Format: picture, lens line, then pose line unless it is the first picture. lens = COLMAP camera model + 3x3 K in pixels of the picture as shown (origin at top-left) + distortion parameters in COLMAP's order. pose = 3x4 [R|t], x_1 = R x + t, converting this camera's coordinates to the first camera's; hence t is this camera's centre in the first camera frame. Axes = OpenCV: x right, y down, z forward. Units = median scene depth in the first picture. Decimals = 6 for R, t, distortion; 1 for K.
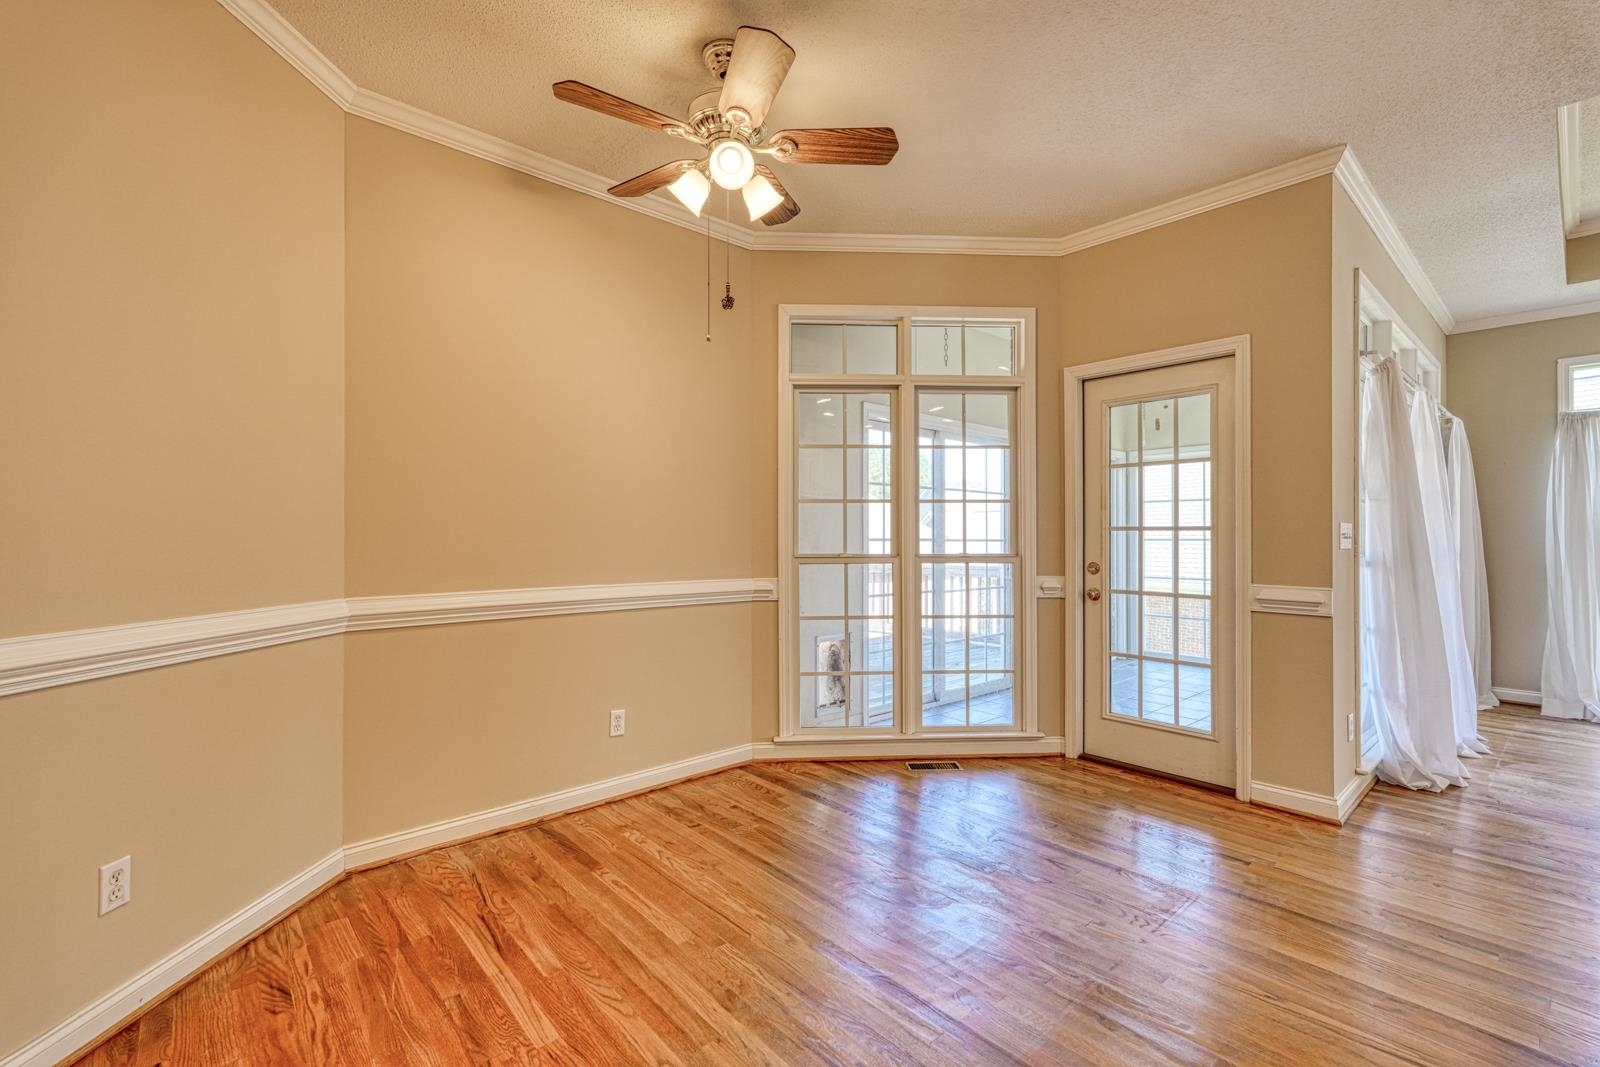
lens RADIAL K [[702.9, 0, 805.6], [0, 702.9, 536.5], [0, 0, 1]] dist [0.002885, -0.000090]
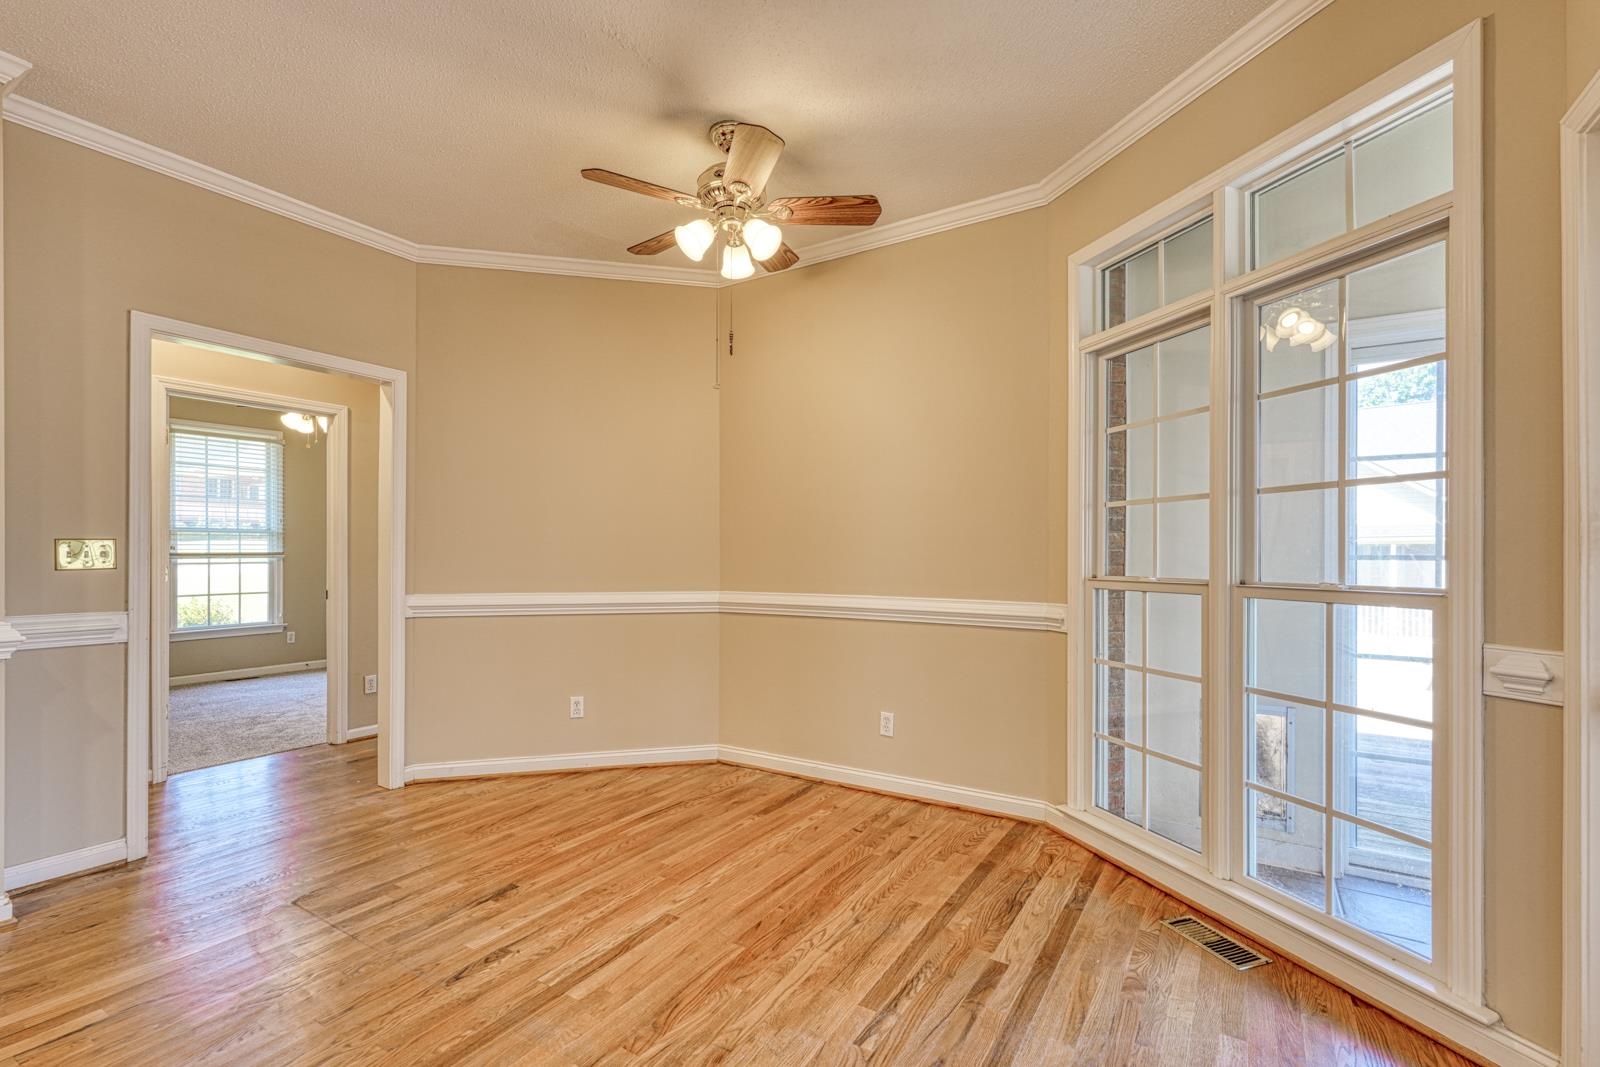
lens RADIAL K [[702.9, 0, 785.1], [0, 702.9, 553.6], [0, 0, 1]] dist [0.002885, -0.000090]
pose [[0.272149, 0.001430, -0.962254, 0.827613], [0.002969, 0.999993, 0.002325, -0.000560], [0.962250, -0.003490, 0.272143, 0.626066]]
